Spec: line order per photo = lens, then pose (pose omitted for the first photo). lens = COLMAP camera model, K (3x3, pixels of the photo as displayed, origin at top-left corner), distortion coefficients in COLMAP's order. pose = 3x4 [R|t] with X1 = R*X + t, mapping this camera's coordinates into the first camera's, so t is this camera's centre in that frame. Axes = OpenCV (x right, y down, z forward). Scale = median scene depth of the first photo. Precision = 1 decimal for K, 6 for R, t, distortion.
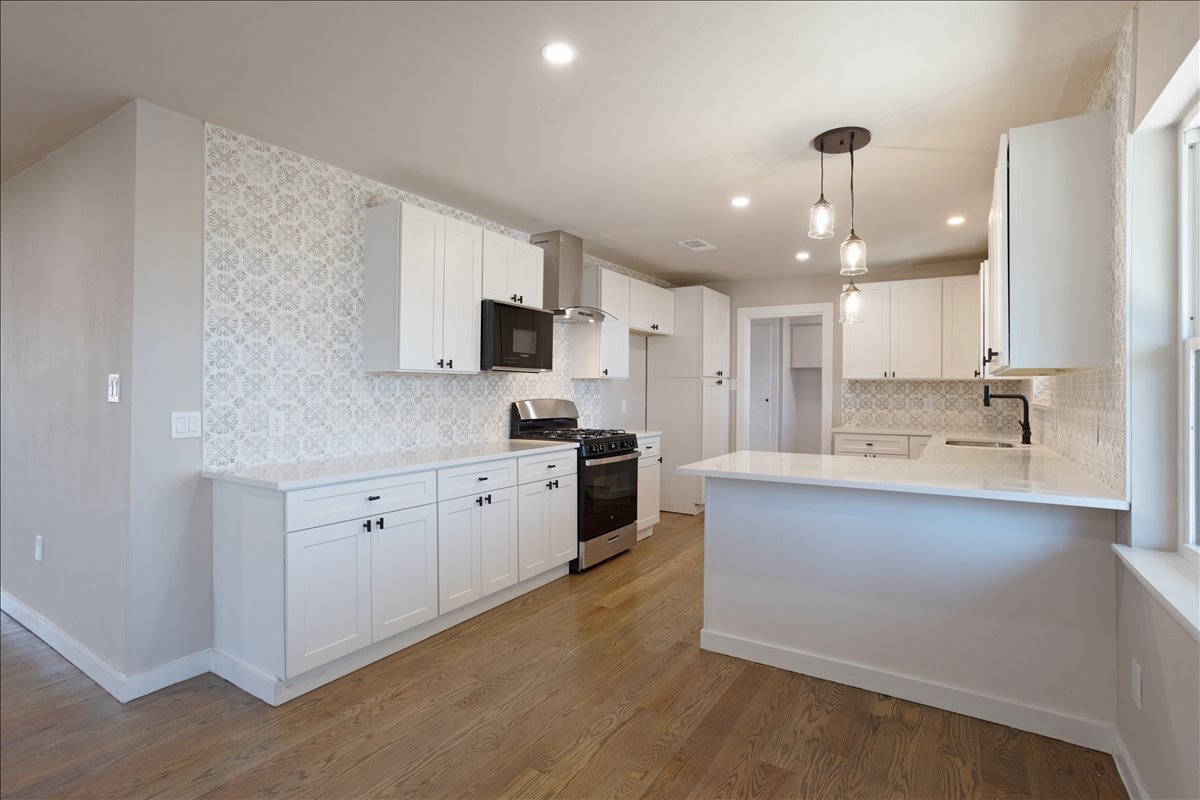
lens RADIAL K [[570.4, 0, 618.5], [0, 570.4, 394.9], [0, 0, 1]] dist [-0.001586, -0.000239]
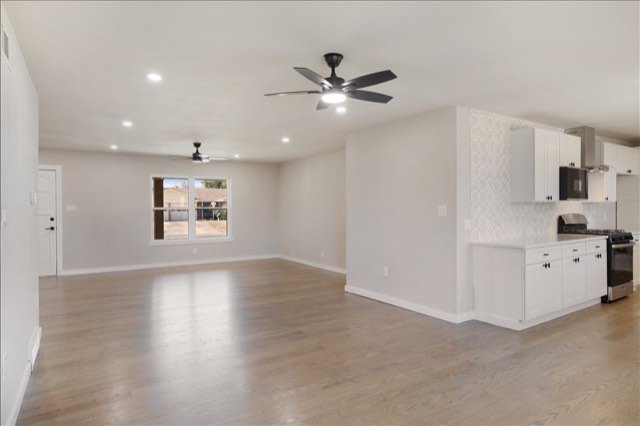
lens RADIAL K [[381.2, 0, 353.7], [0, 381.2, 211.2], [0, 0, 1]] dist [-0.002977, 0.000431]
pose [[0.919859, -0.010875, -0.392099, -0.373257], [0.010395, 0.999940, -0.003348, -0.005591], [0.392112, -0.000996, 0.919917, -0.564285]]
